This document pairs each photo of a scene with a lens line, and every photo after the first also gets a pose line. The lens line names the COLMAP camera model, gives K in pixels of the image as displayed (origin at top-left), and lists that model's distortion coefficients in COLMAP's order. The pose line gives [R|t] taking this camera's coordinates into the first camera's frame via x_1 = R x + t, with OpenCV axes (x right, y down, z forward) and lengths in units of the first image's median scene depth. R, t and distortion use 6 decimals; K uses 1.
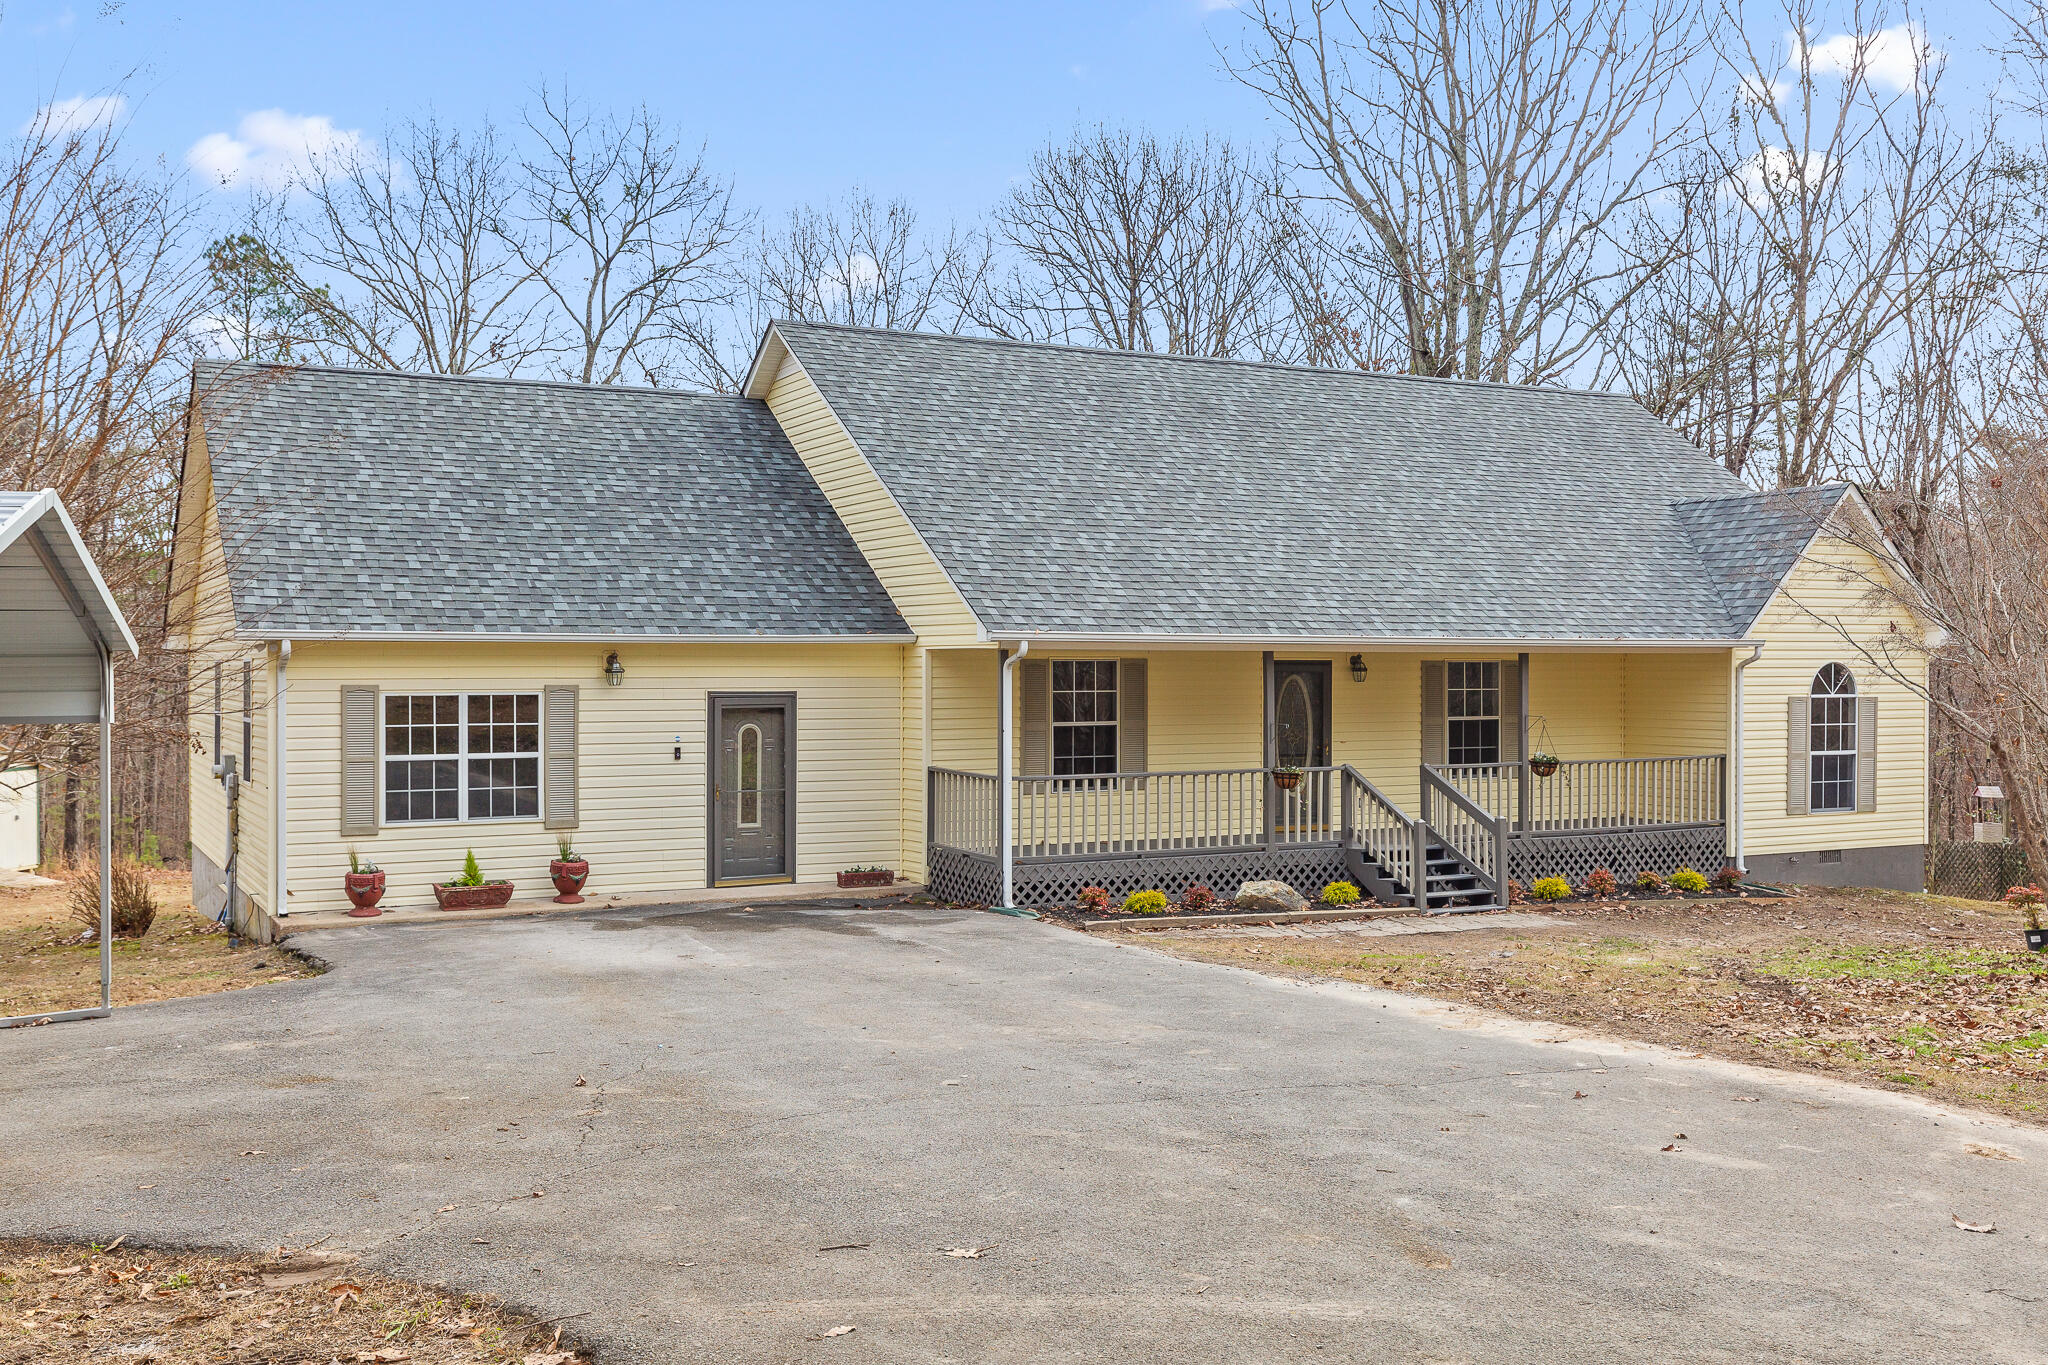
lens RADIAL K [[1933.2, 0, 1018.2], [0, 1933.2, 687.2], [0, 0, 1]] dist [-0.114951, 0.000000]
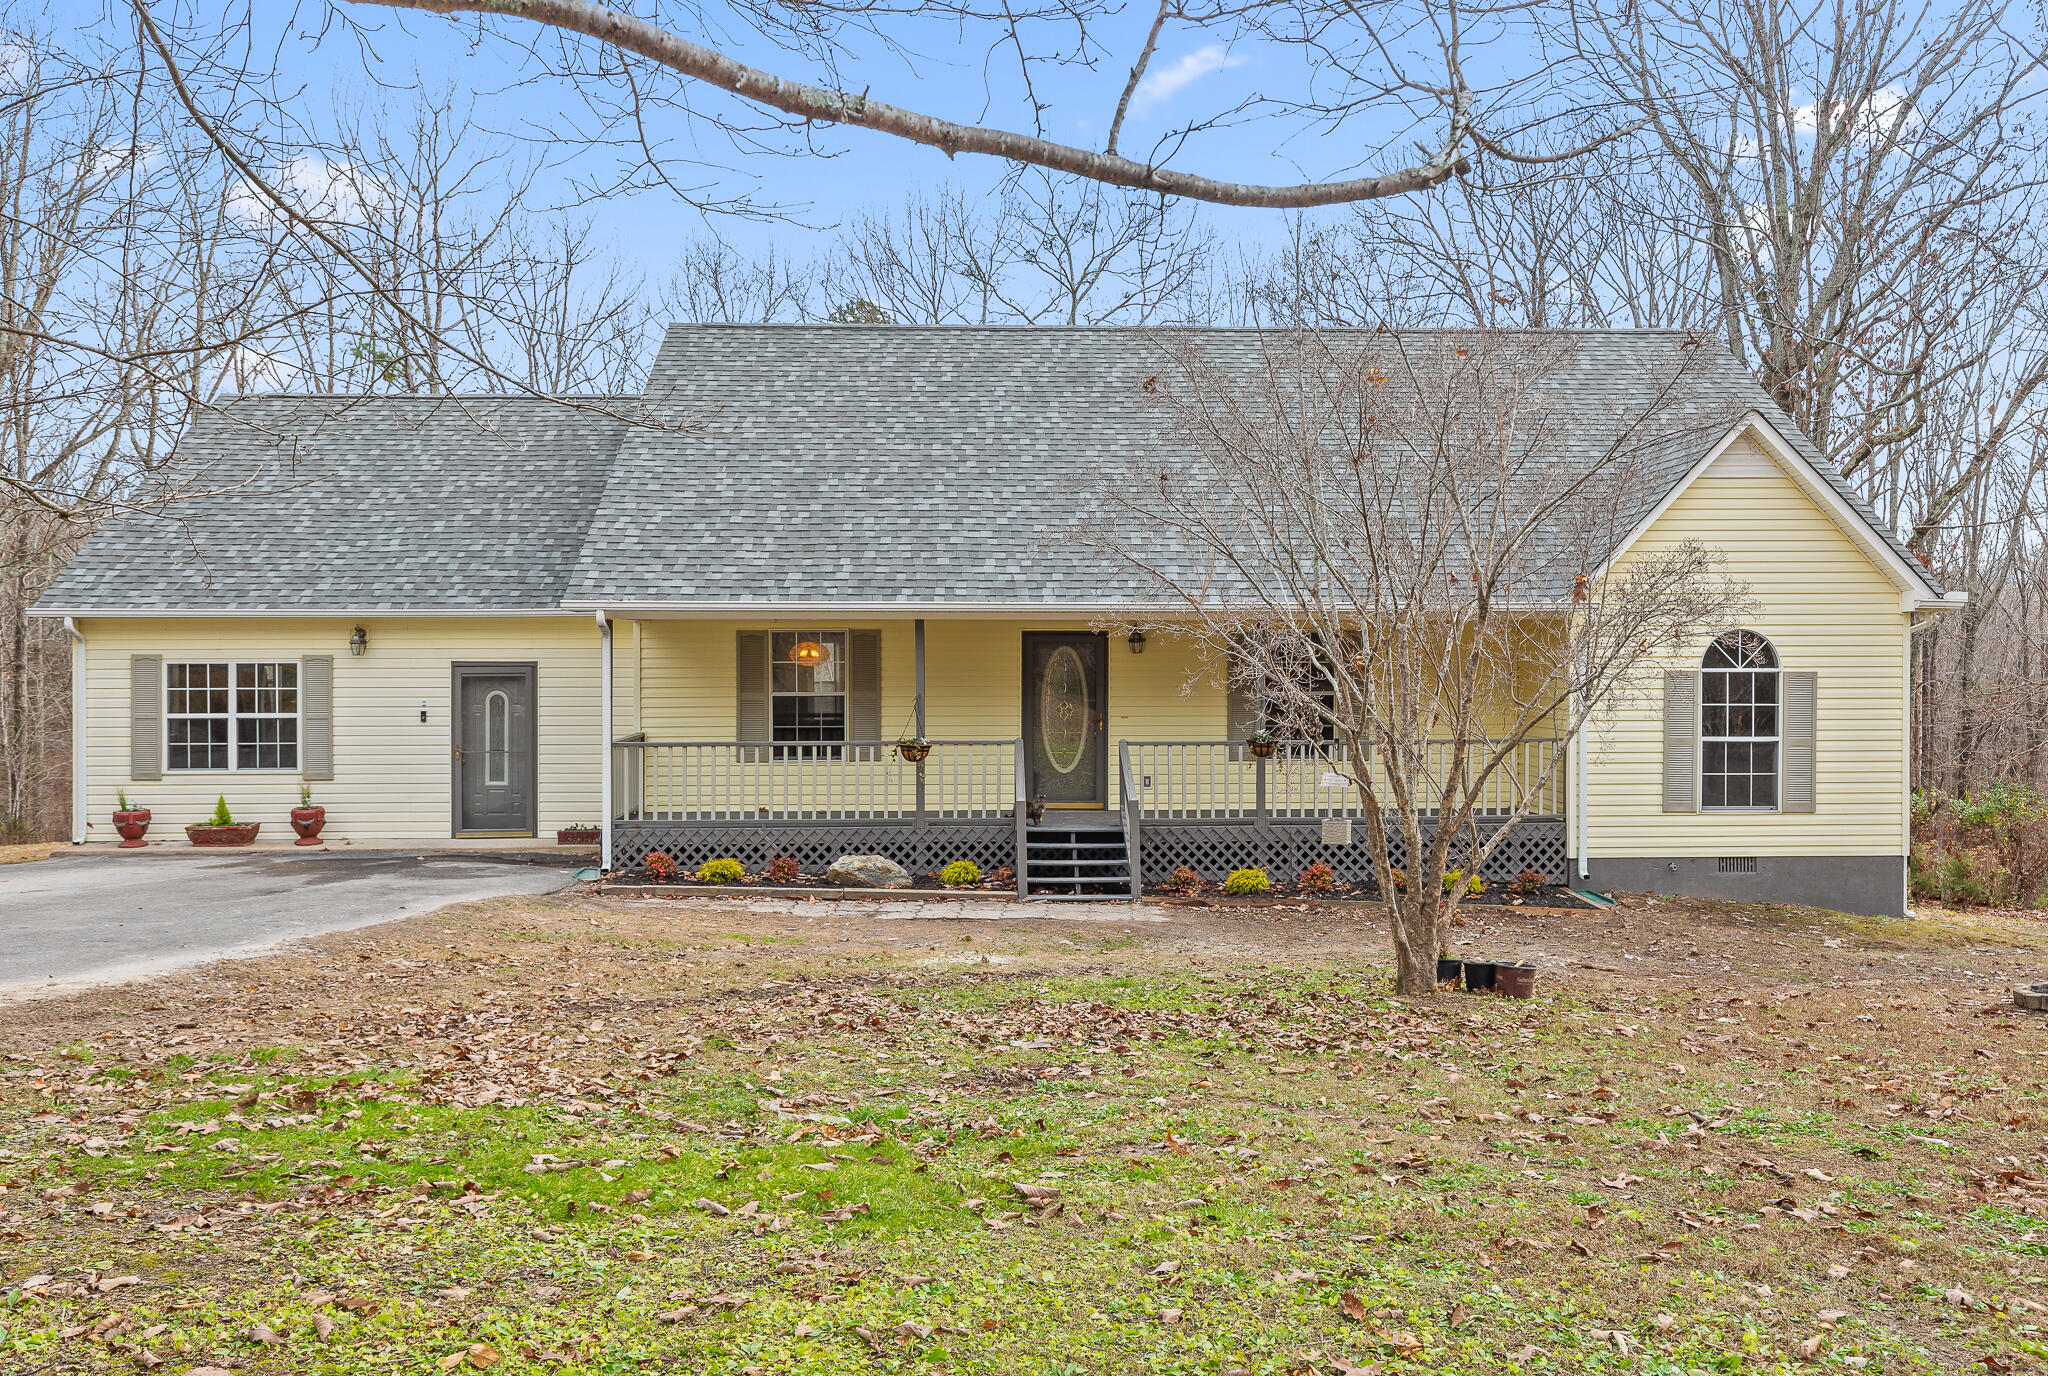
lens RADIAL K [[1705.4, 0, 1053.9], [0, 1705.4, 653.0], [0, 0, 1]] dist [-0.055915, -0.007525]
pose [[0.914701, 0.000026, -0.404132, 0.551998], [-0.002103, 0.999987, -0.004697, 0.001465], [0.404126, 0.005146, 0.914689, 0.245436]]
